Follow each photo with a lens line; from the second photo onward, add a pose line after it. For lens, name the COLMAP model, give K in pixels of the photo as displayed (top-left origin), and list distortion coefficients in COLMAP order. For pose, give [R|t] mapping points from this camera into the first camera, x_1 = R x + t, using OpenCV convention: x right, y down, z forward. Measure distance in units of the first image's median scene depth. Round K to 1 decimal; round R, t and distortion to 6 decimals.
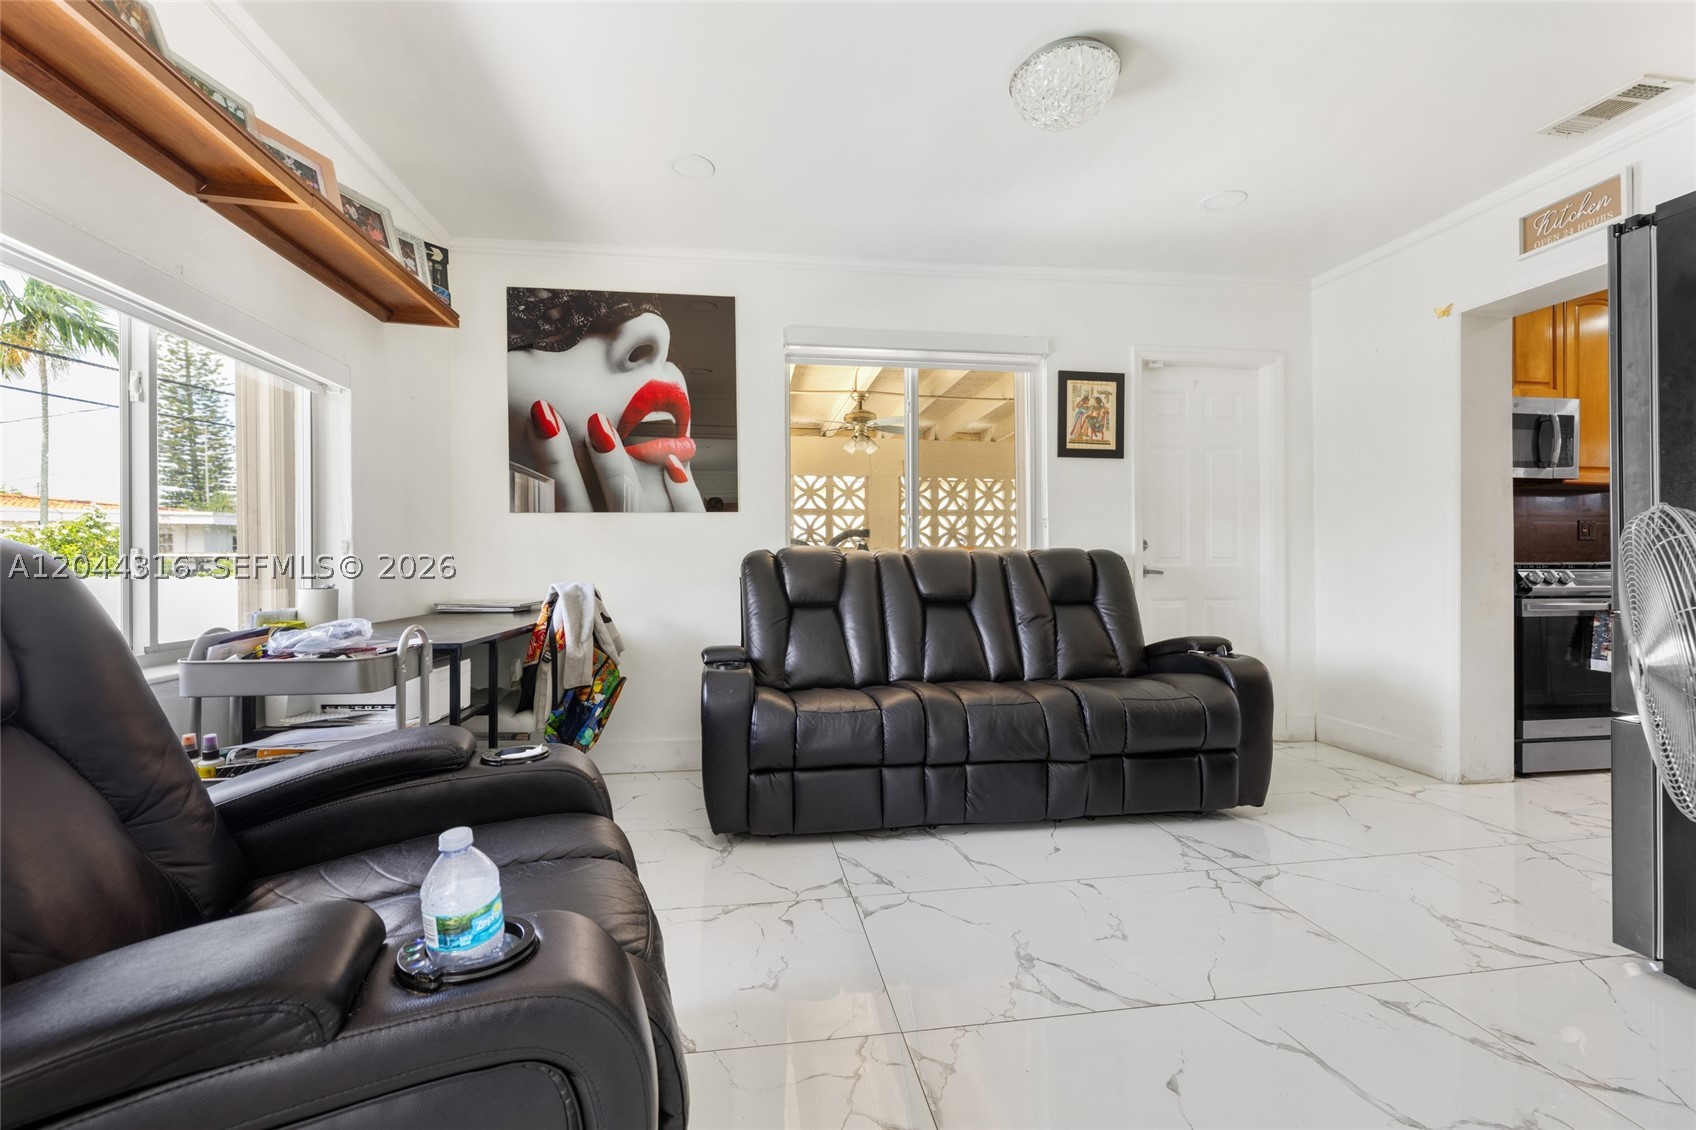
lens RADIAL K [[707.5, 0, 848.0], [0, 707.5, 565.0], [0, 0, 1]] dist [-0.000739, -0.000208]
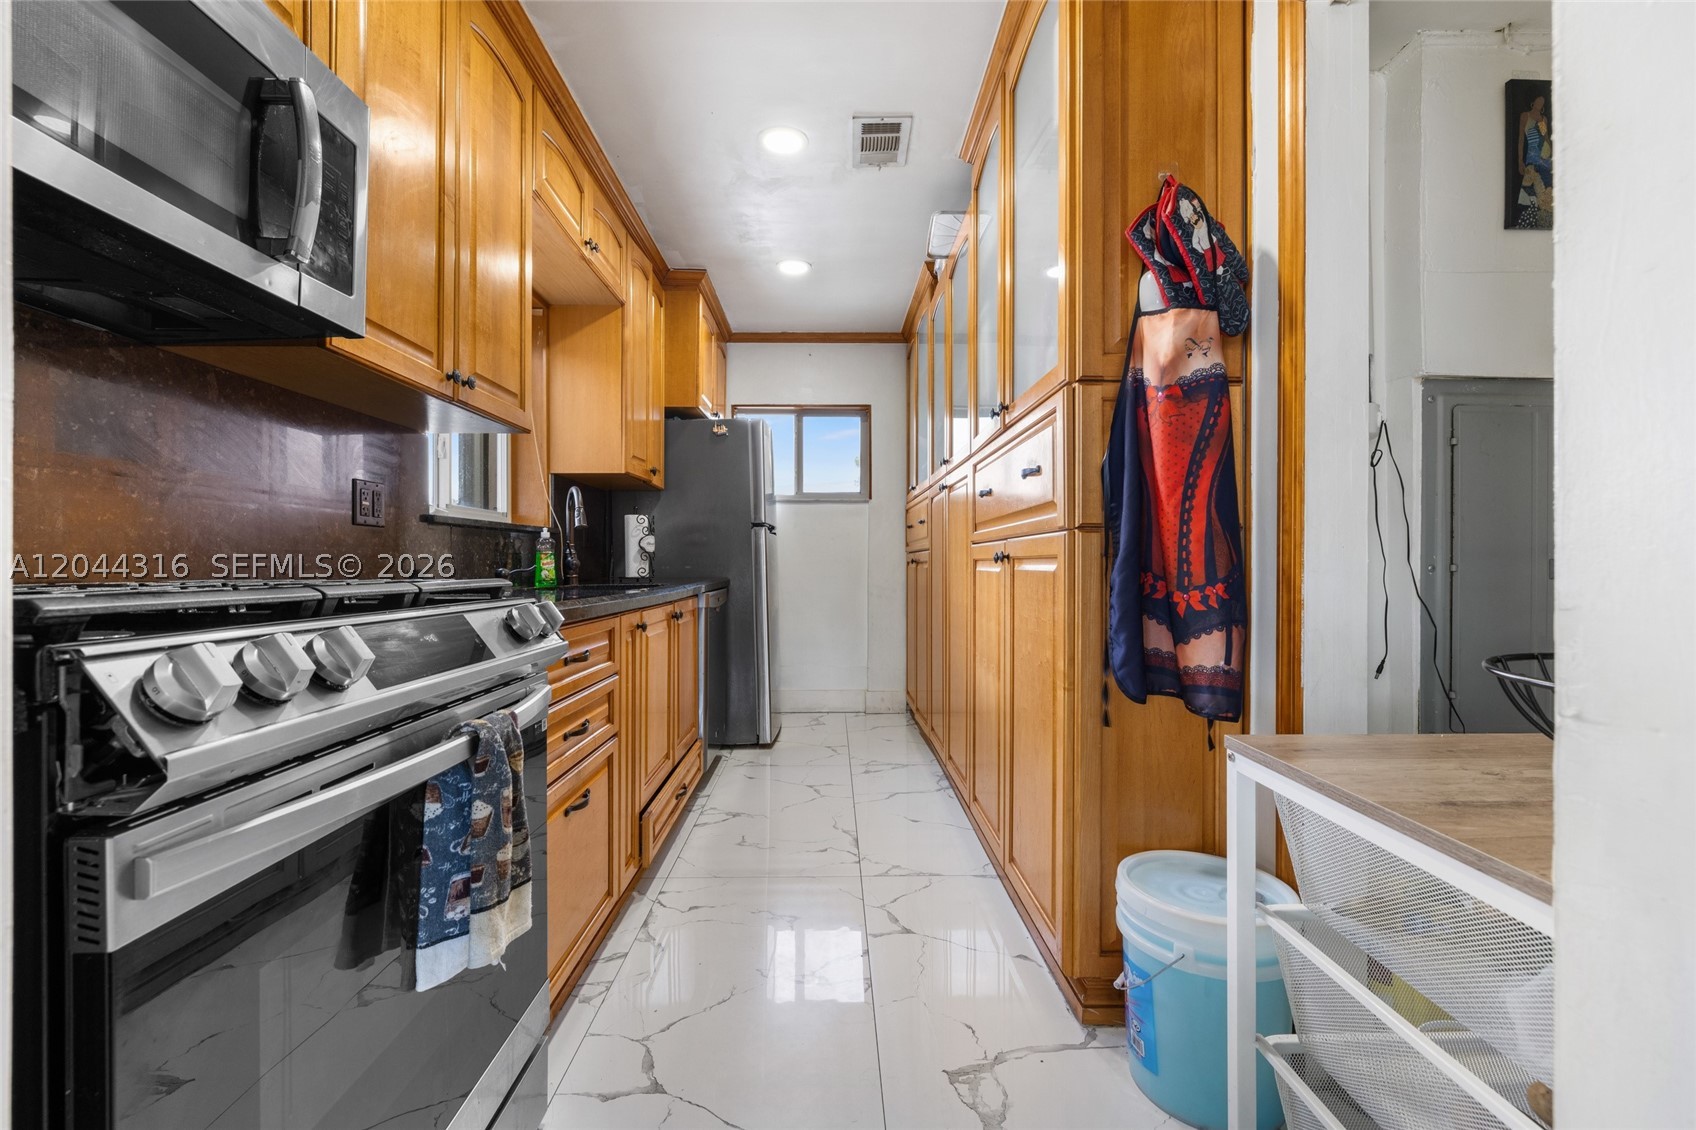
lens RADIAL K [[711.9, 0, 828.4], [0, 711.9, 556.4], [0, 0, 1]] dist [0.000749, -0.000100]
pose [[0.162094, 0.008556, 0.986738, 0.817359], [0.005141, 0.999942, -0.009515, -0.012174], [-0.986762, 0.006616, 0.162040, 0.809633]]
